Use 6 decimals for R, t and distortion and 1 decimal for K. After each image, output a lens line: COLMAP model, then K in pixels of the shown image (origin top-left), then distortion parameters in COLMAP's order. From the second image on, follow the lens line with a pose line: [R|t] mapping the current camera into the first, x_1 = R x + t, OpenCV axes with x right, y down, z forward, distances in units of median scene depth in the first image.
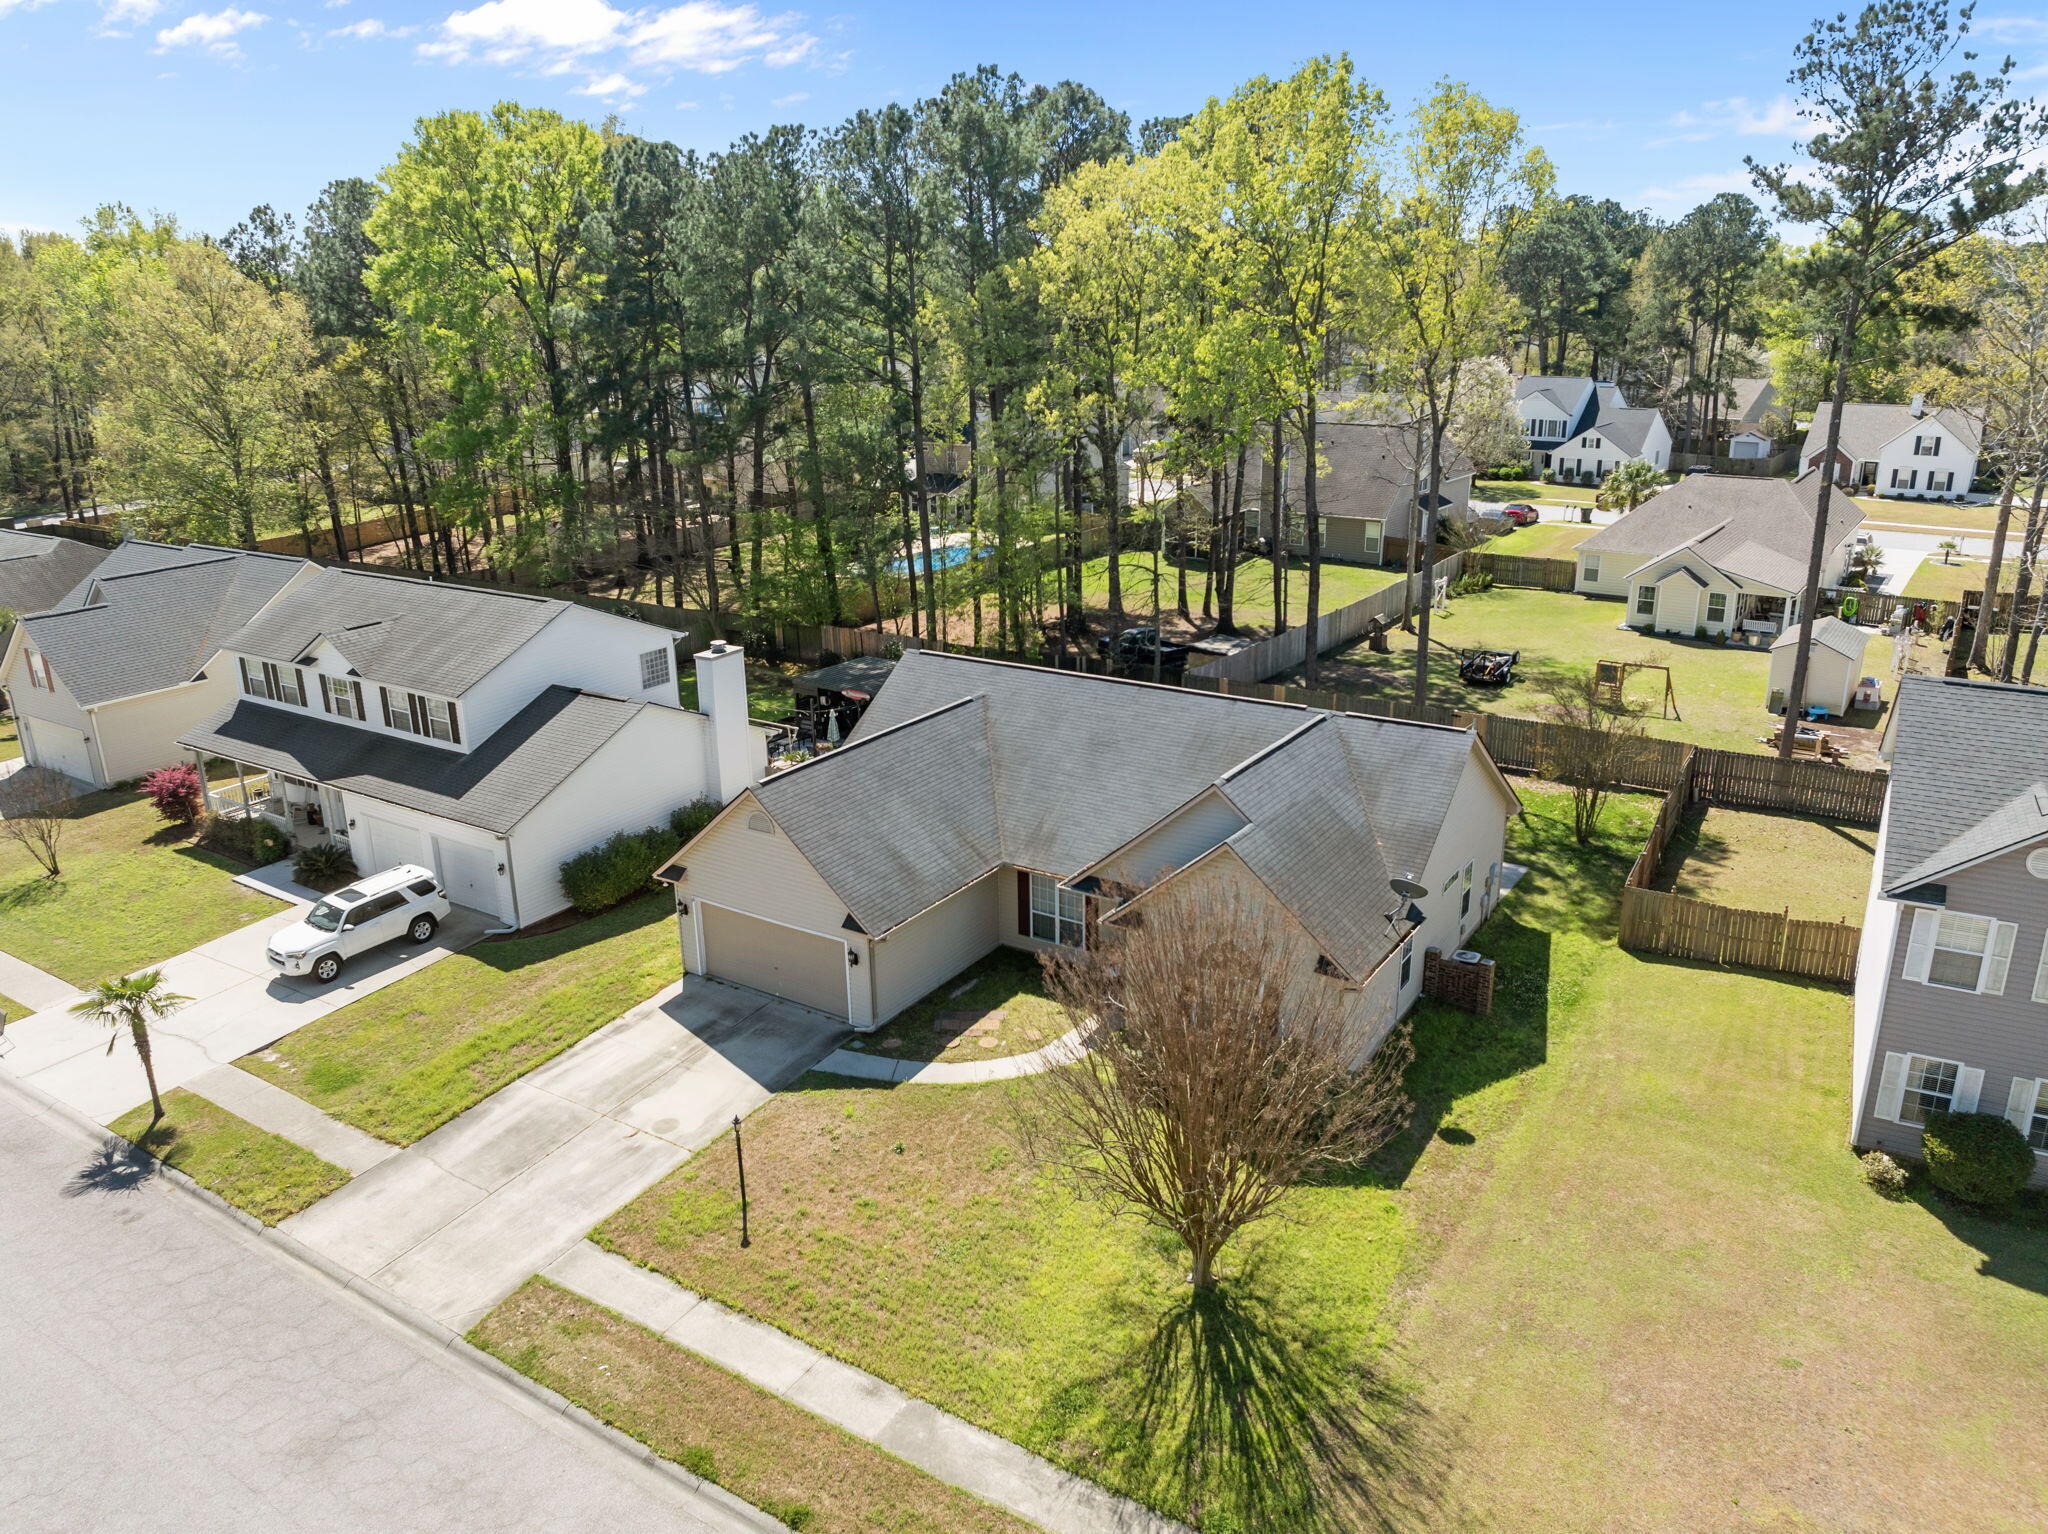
lens RADIAL K [[1461.4, 0, 1024.0], [0, 1461.4, 767.0], [0, 0, 1]] dist [-0.030999, -0.019475]
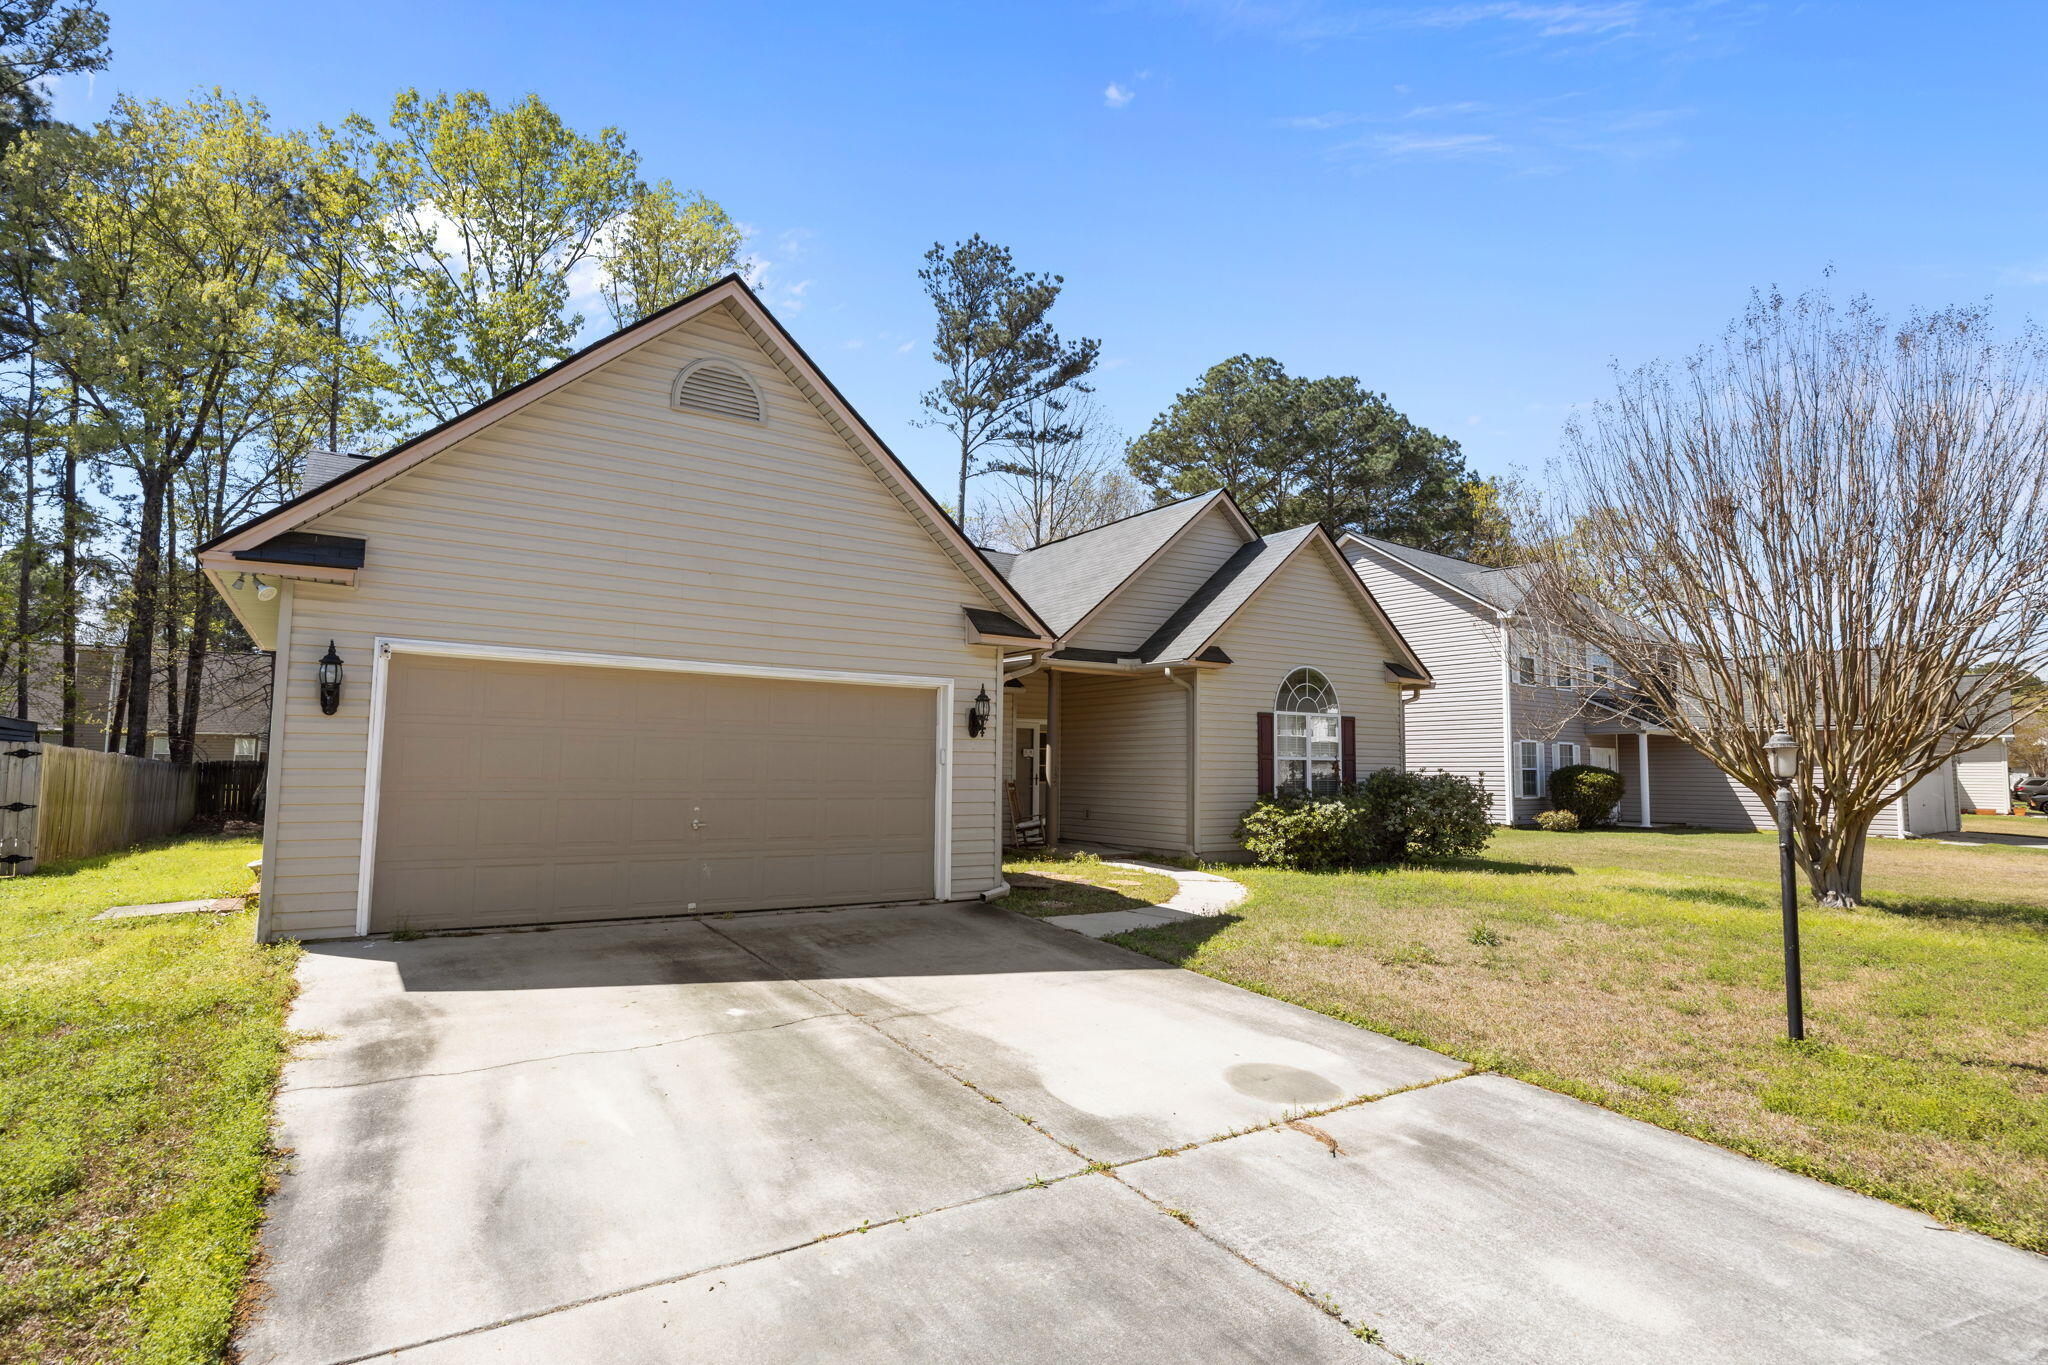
lens RADIAL K [[1023.1, 0, 1019.9], [0, 1023.1, 669.9], [0, 0, 1]] dist [-0.013891, -0.000371]
pose [[0.402515, 0.108130, 0.909005, -0.336430], [0.270565, 0.934582, -0.230980, 0.165251], [-0.874515, 0.338917, 0.346927, 0.753571]]
